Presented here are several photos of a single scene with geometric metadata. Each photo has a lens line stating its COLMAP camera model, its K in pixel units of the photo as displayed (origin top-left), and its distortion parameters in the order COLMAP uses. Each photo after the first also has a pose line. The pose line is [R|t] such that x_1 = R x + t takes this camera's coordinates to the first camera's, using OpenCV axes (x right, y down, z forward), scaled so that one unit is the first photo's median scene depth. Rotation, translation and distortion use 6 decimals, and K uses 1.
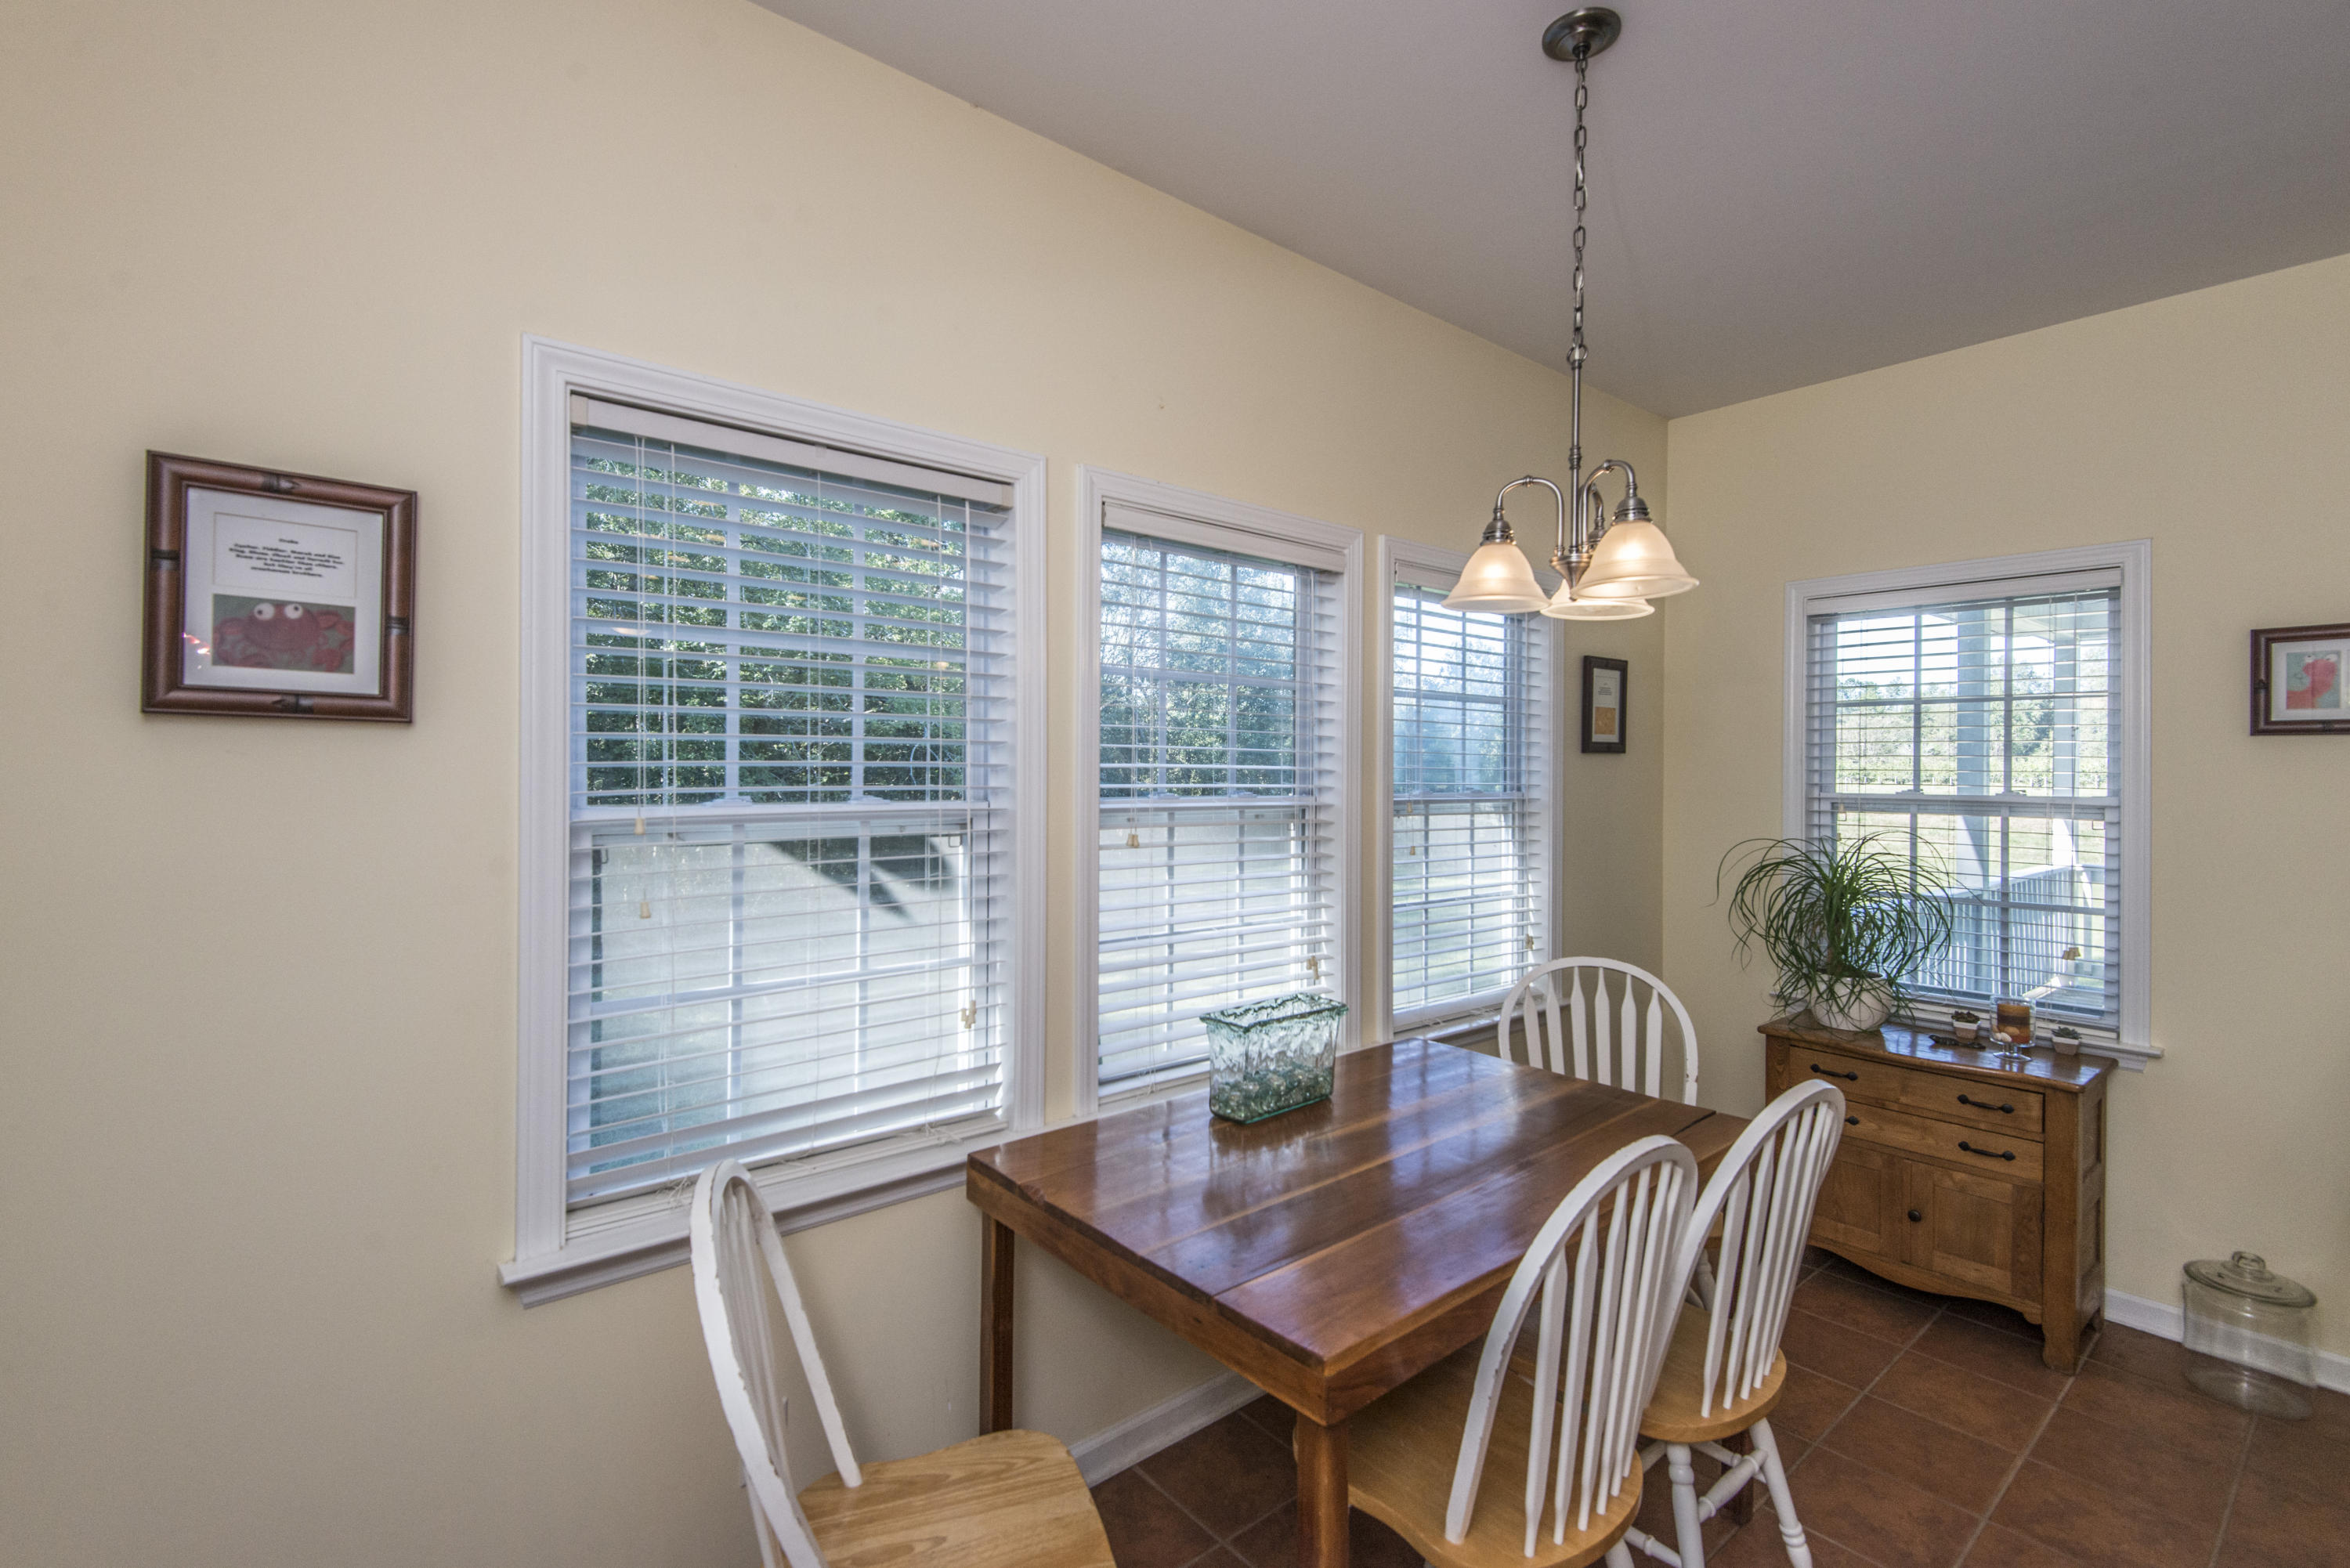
lens RADIAL K [[1059.3, 0, 1160.7], [0, 1059.3, 763.3], [0, 0, 1]] dist [0.017960, -0.008031]
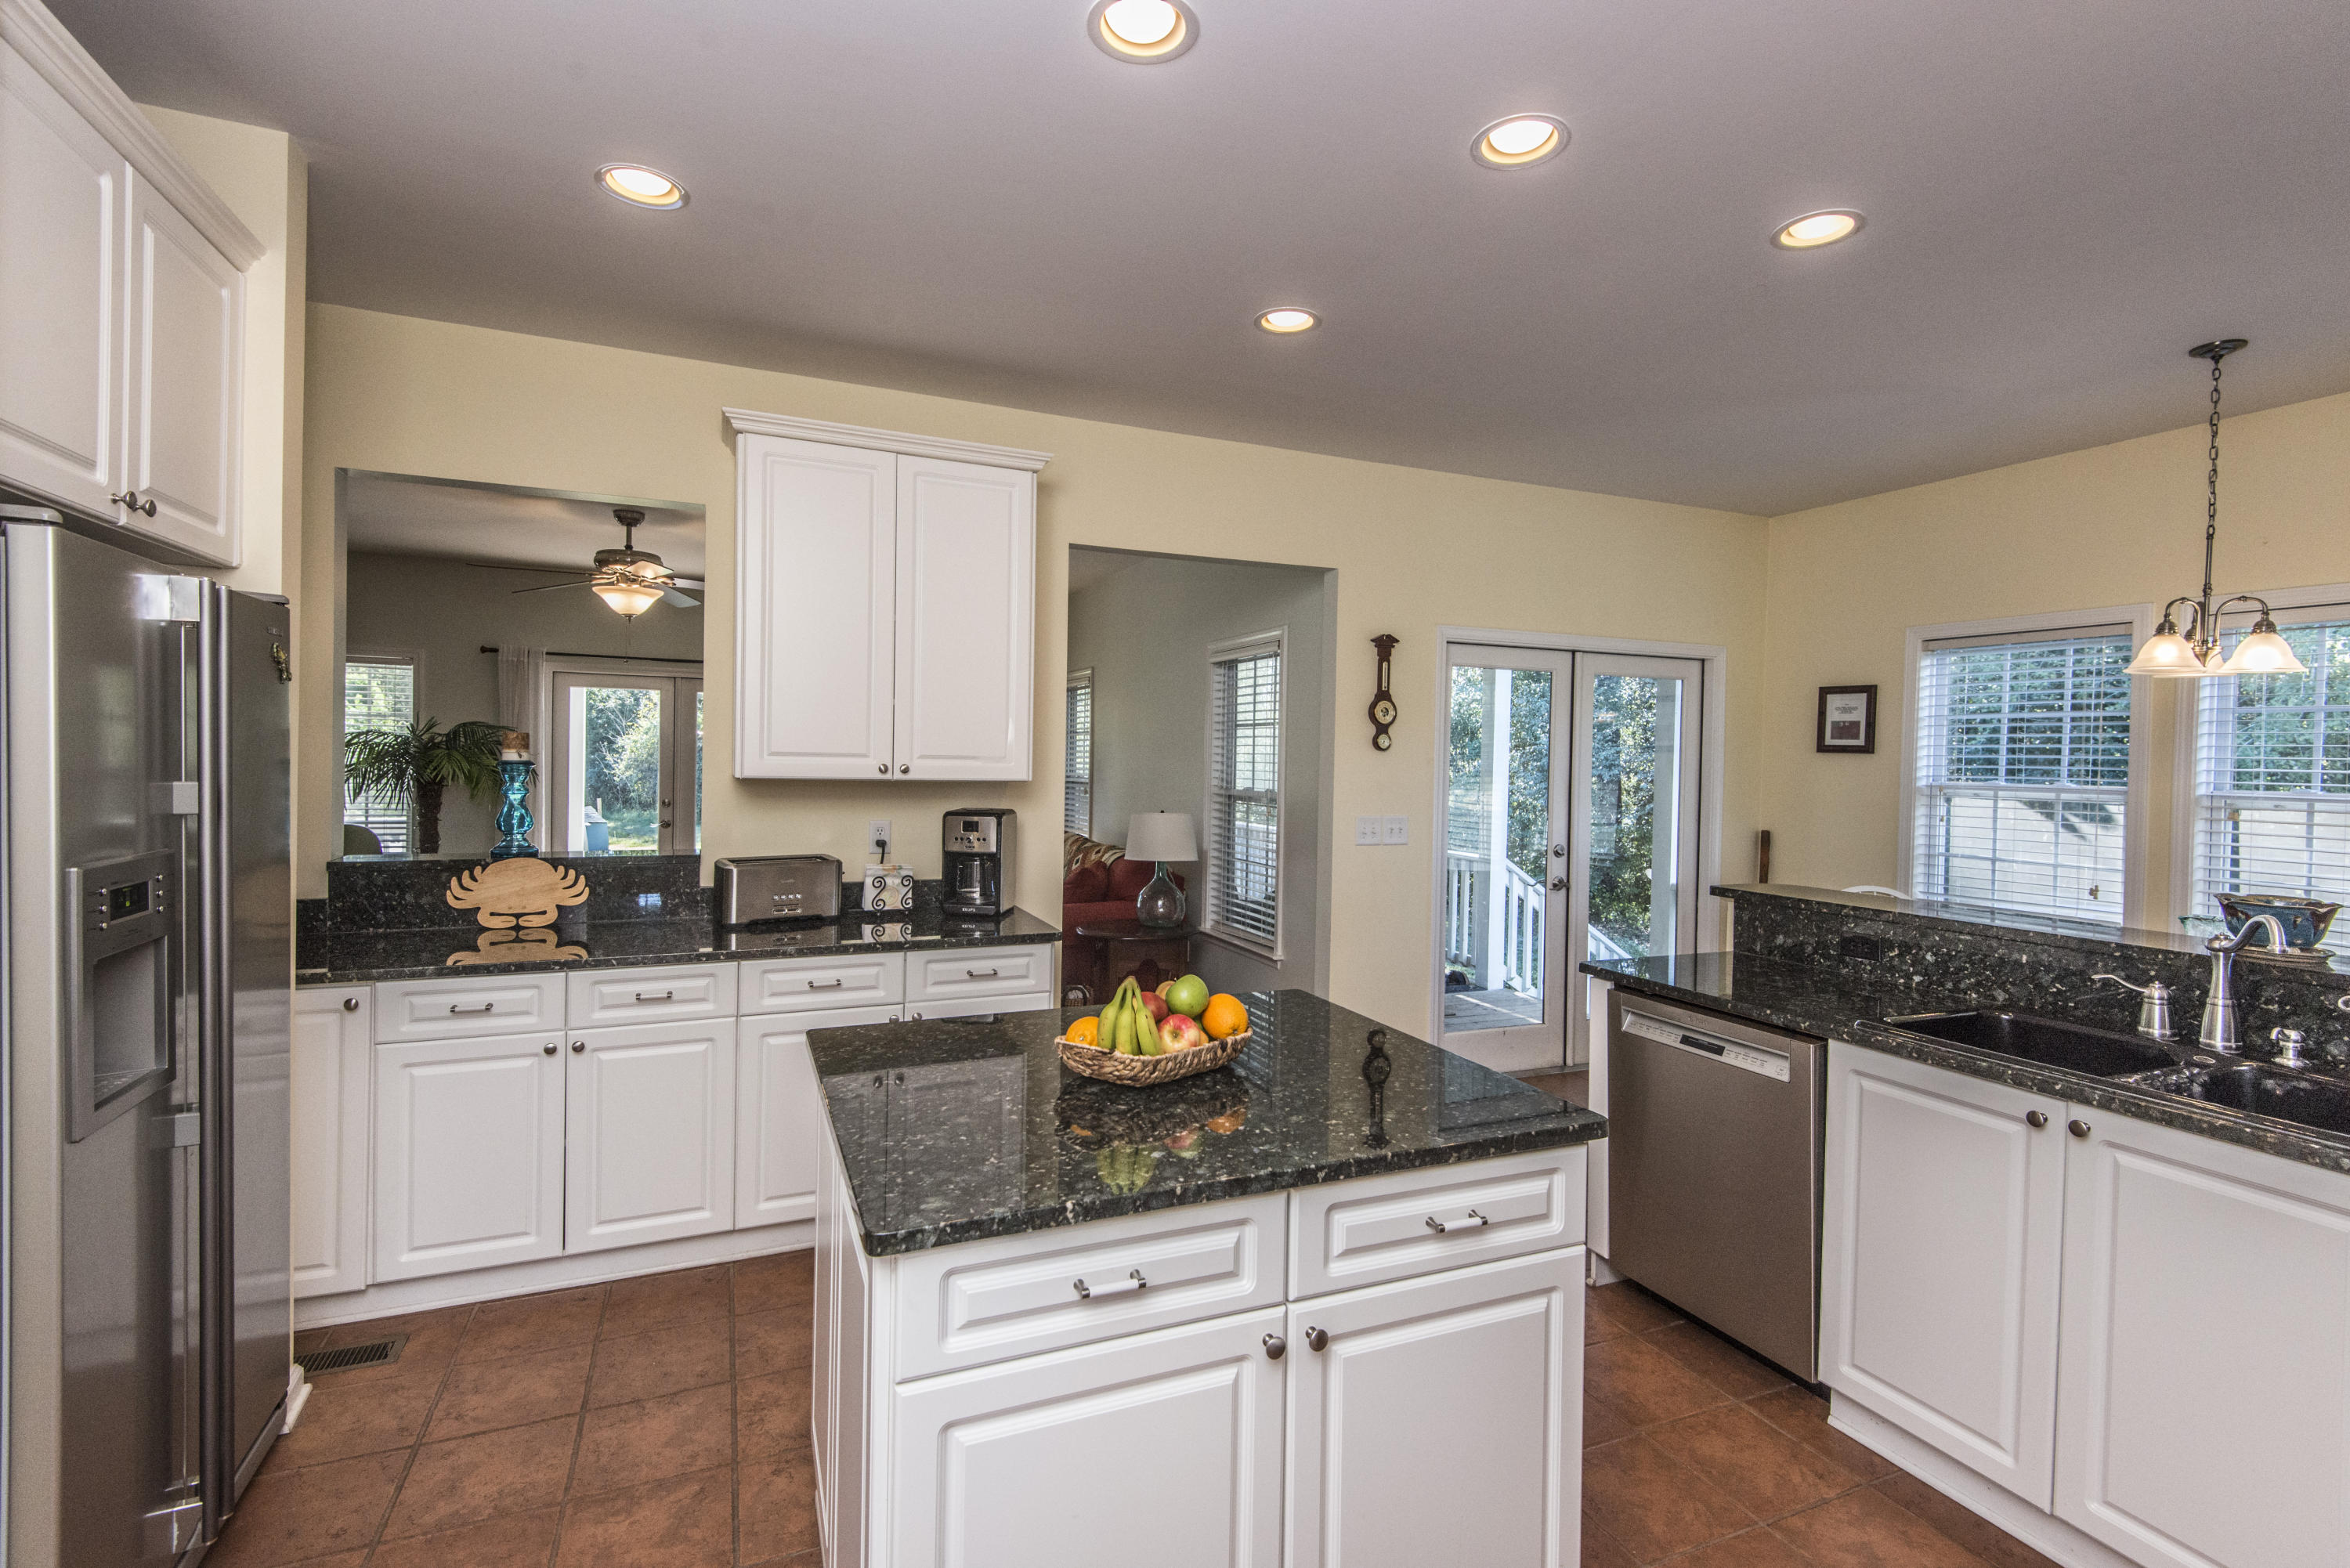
lens RADIAL K [[1059.3, 0, 1165.3], [0, 1059.3, 771.0], [0, 0, 1]] dist [0.017960, -0.008031]
pose [[-0.303025, 0.001562, -0.952981, 2.213185], [-0.018331, 0.999804, 0.007467, 0.024447], [0.952806, 0.019732, -0.302937, -0.085037]]
